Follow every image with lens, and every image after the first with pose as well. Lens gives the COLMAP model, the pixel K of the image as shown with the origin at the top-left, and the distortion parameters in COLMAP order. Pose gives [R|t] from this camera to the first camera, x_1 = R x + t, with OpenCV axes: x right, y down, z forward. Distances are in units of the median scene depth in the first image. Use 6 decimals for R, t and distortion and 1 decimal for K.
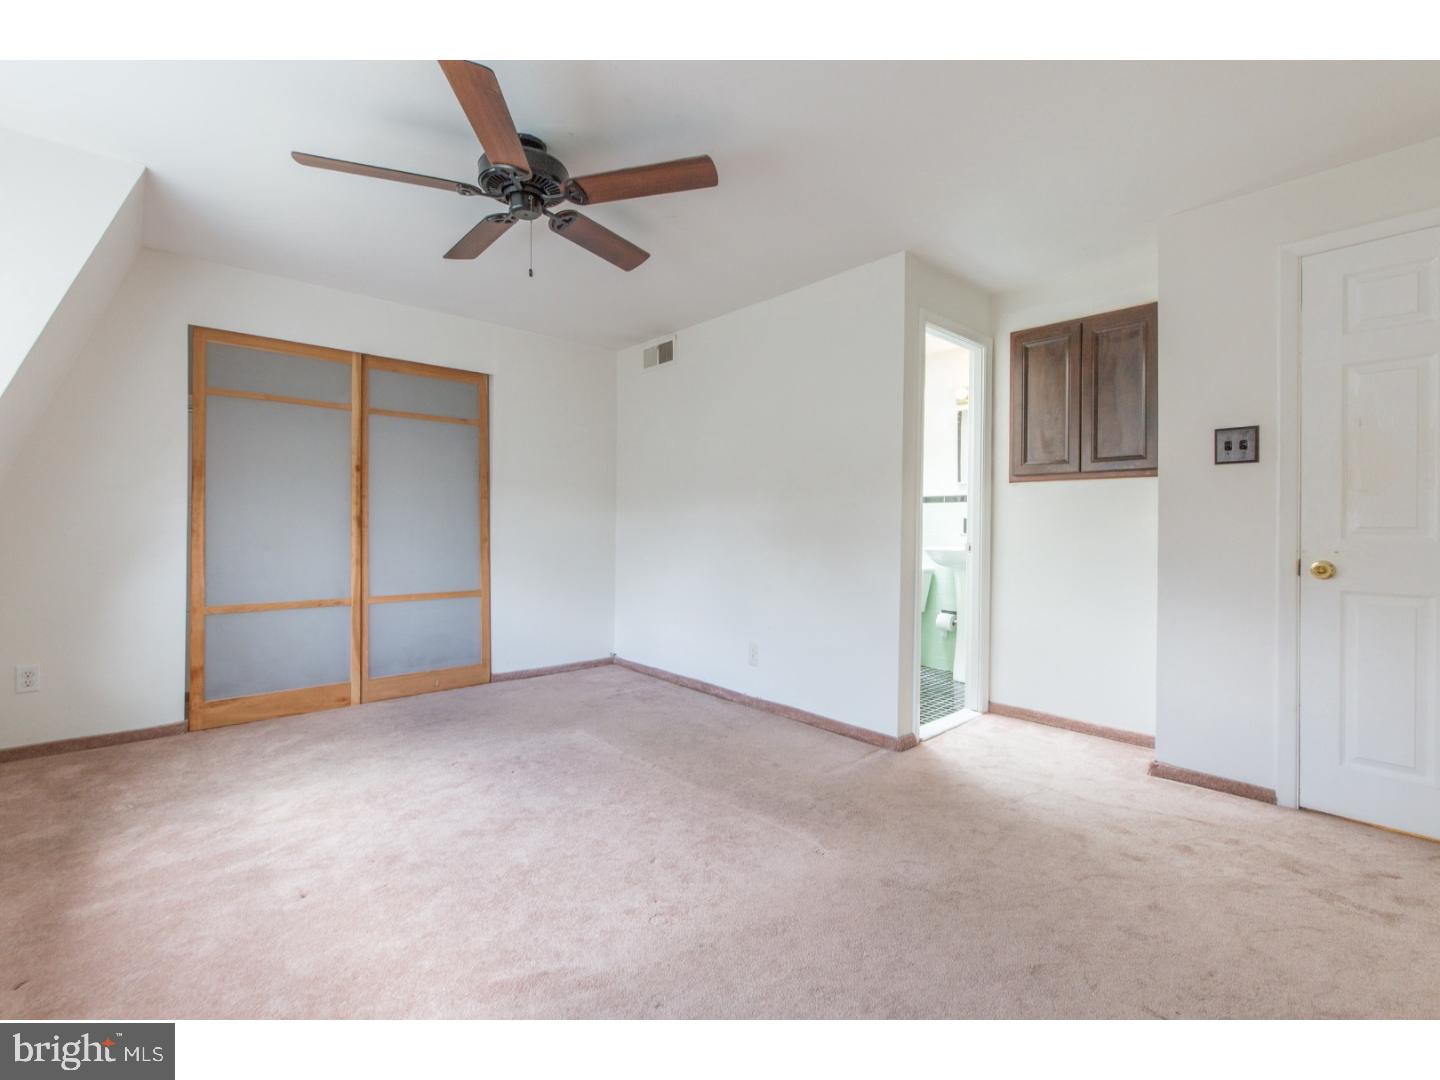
lens RADIAL K [[640.5, 0, 722.0], [0, 640.5, 529.4], [0, 0, 1]] dist [-0.000371, -0.000317]
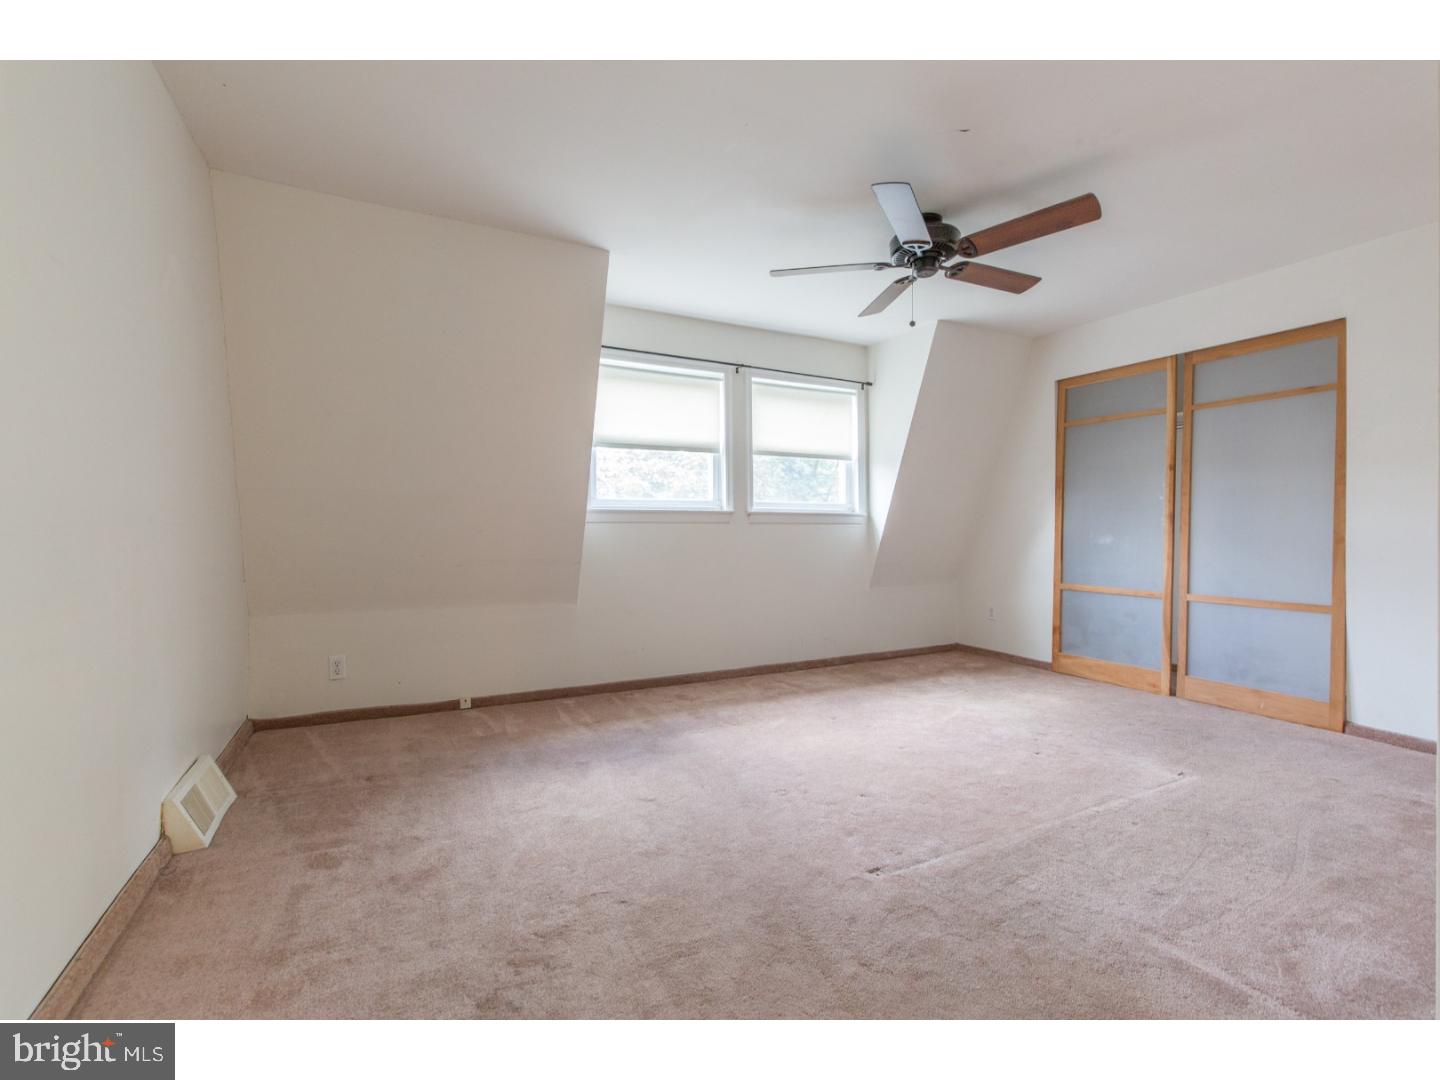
lens RADIAL K [[640.5, 0, 722.0], [0, 640.5, 529.4], [0, 0, 1]] dist [-0.000371, -0.000317]
pose [[-0.249483, 0.000596, -0.968379, 0.625200], [0.003123, 0.999995, -0.000190, 0.002083], [0.968374, -0.003072, -0.249483, 0.562919]]
